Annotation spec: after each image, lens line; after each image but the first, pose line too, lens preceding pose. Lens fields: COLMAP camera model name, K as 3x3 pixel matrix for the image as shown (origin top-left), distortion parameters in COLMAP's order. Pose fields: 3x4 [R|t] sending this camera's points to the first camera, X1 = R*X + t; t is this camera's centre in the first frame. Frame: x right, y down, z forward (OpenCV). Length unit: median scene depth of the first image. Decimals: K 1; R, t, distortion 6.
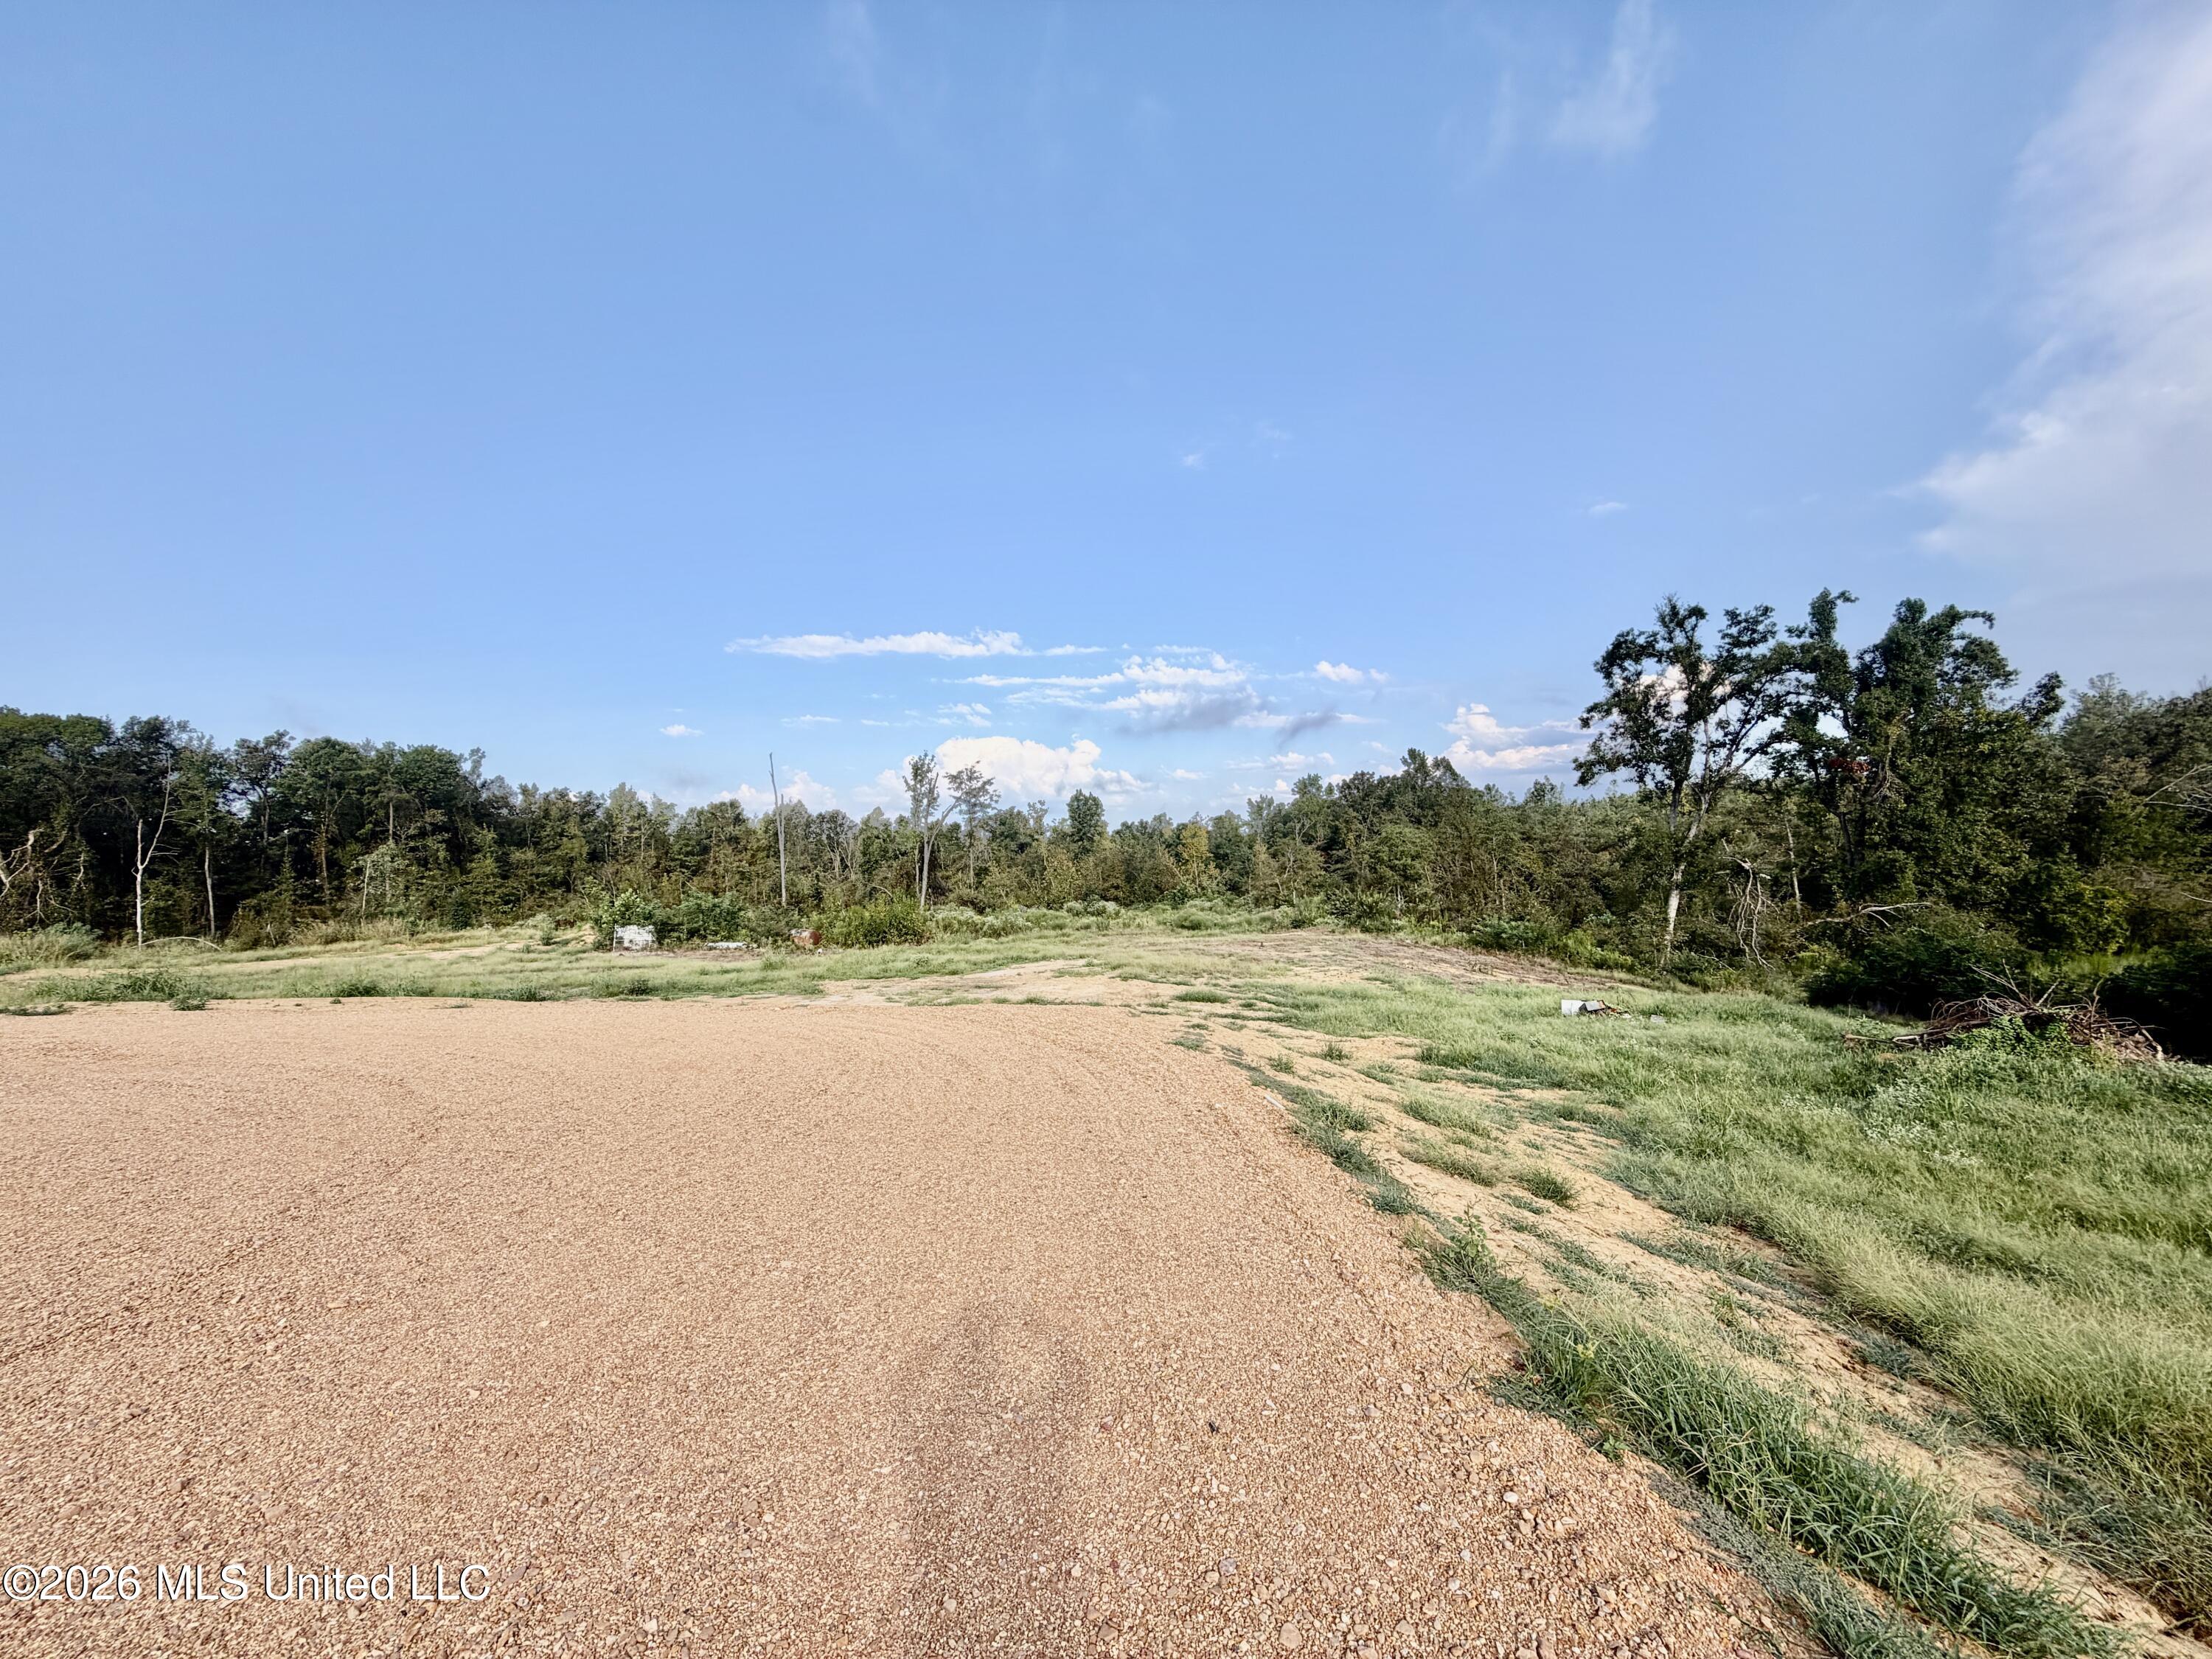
lens RADIAL K [[1014.8, 0, 1106.0], [0, 1014.8, 829.5], [0, 0, 1]] dist [0.000056, 0.000216]
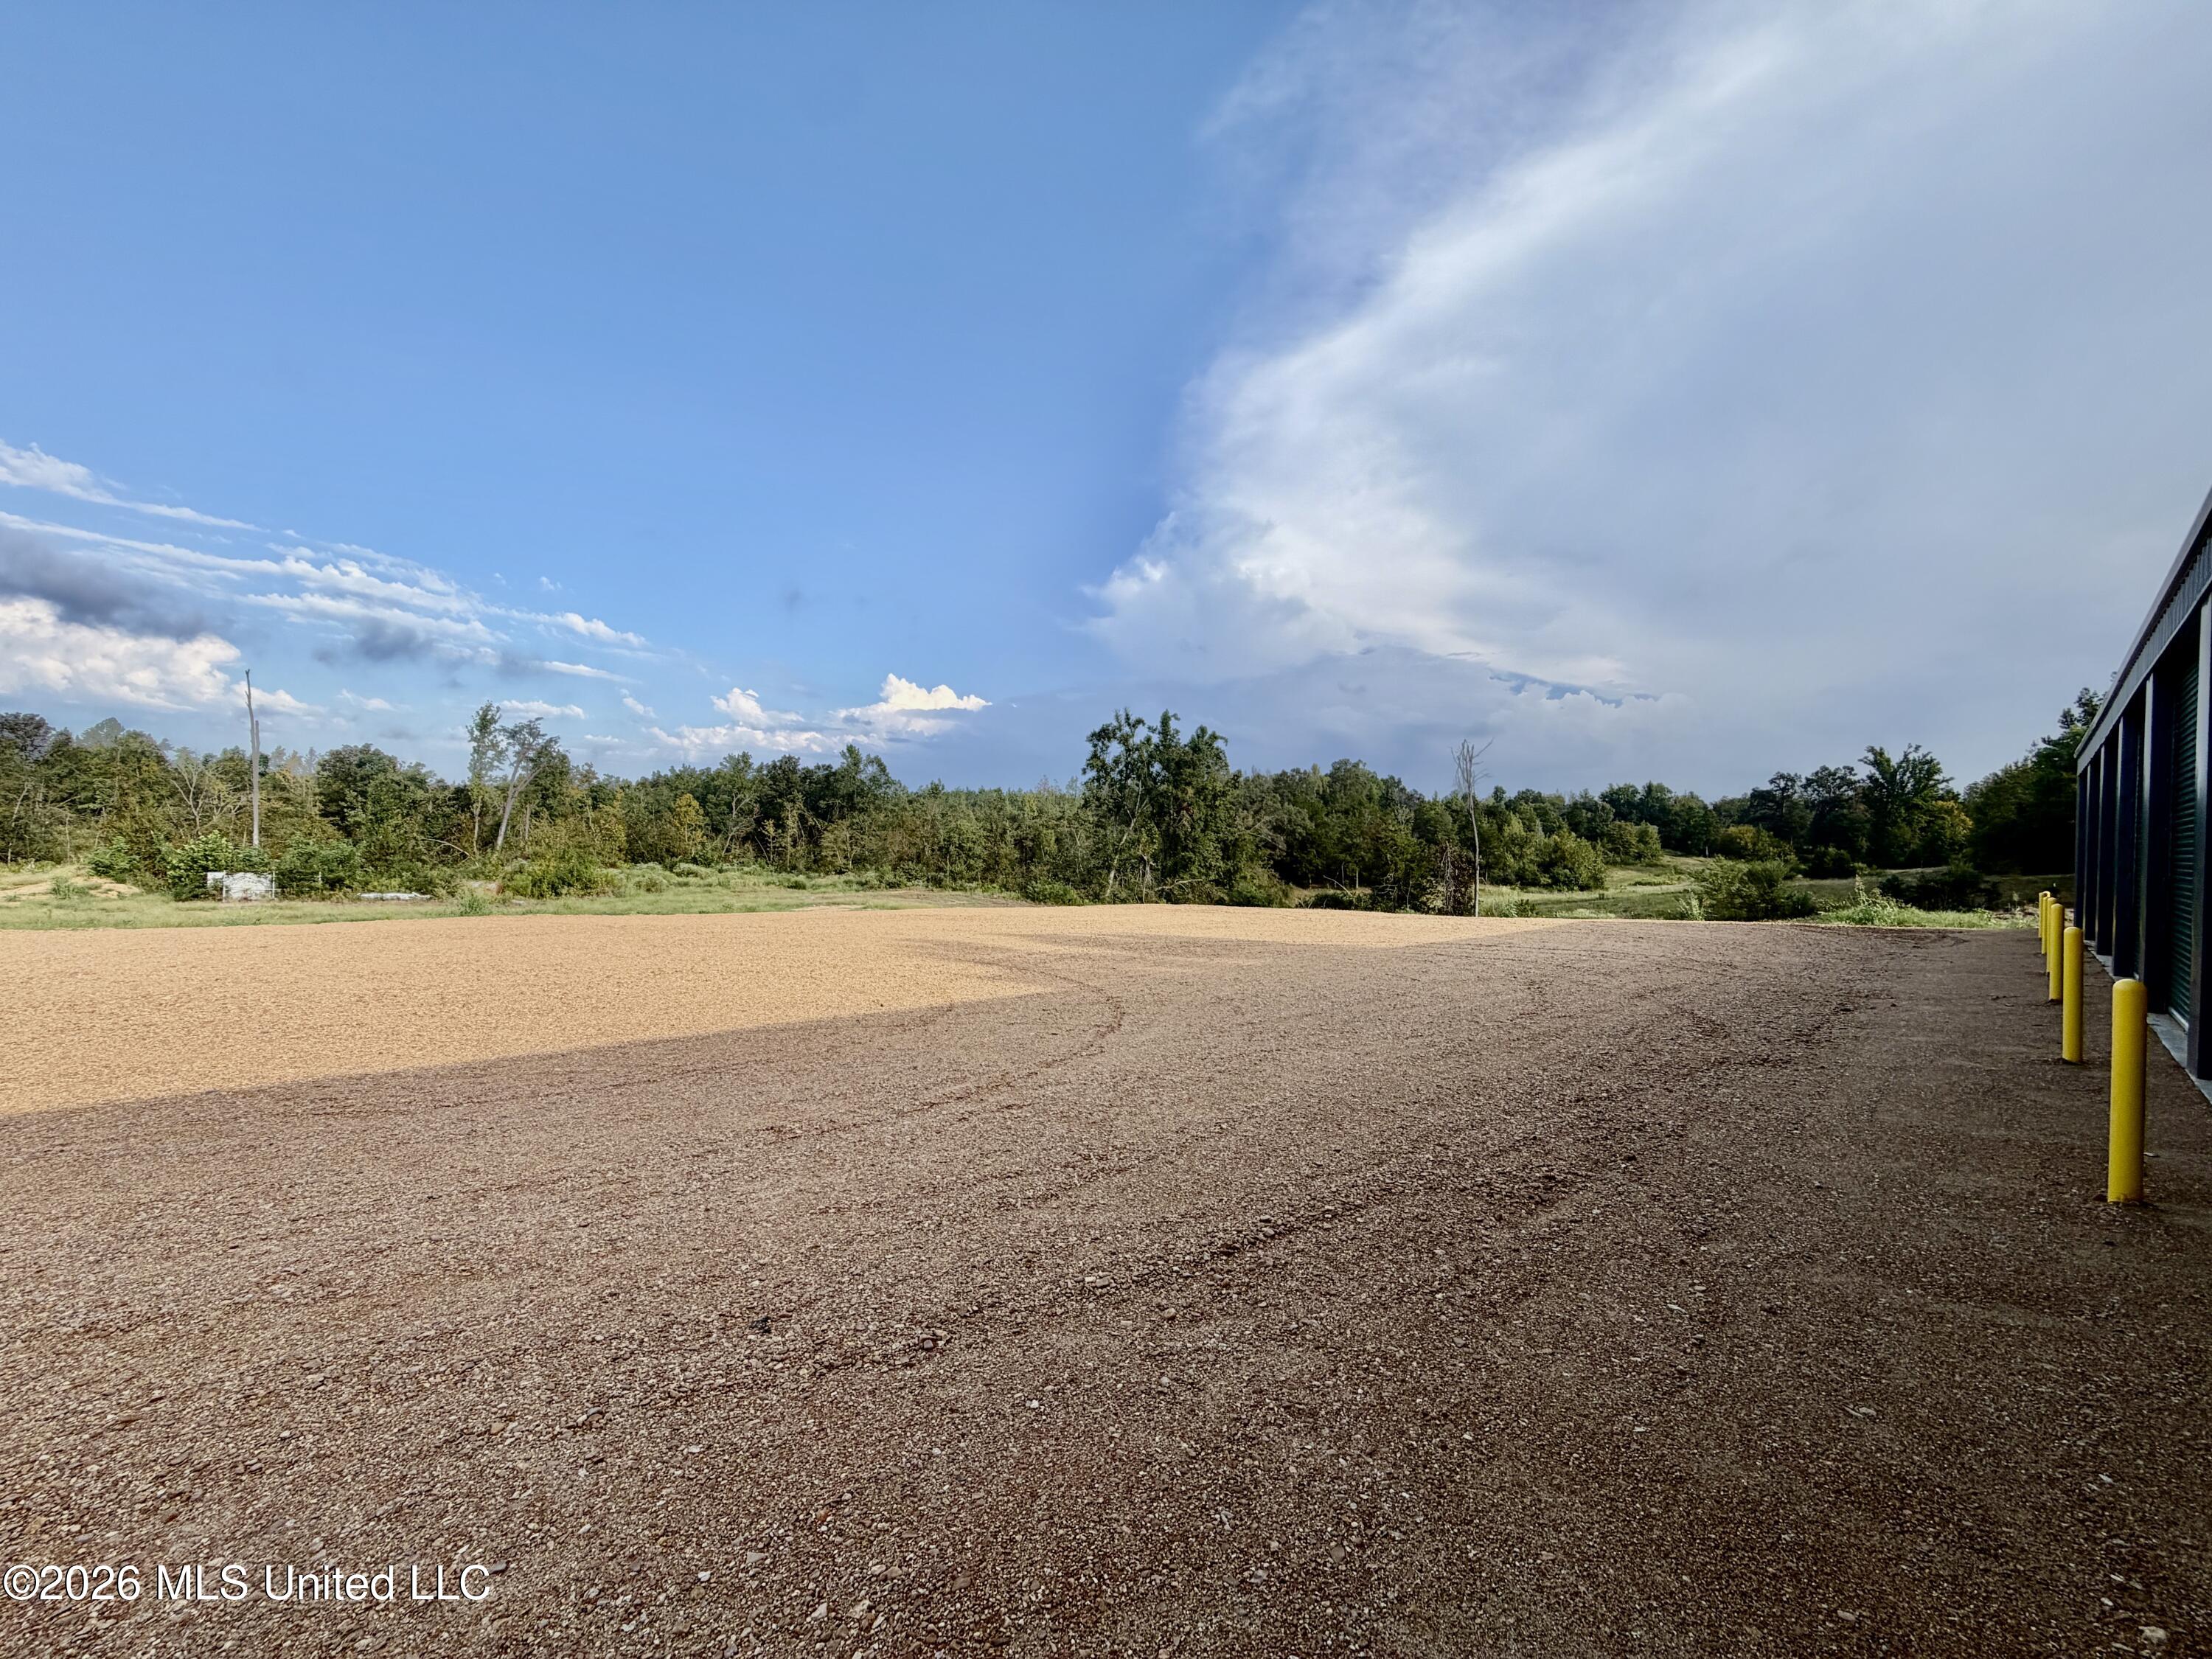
lens RADIAL K [[1014.8, 0, 1106.0], [0, 1014.8, 829.5], [0, 0, 1]] dist [0.000056, 0.000216]
pose [[0.657063, 0.055922, 0.751759, -0.524266], [-0.086246, 0.996273, 0.001271, -0.007372], [-0.748886, -0.065671, 0.659437, -0.112973]]
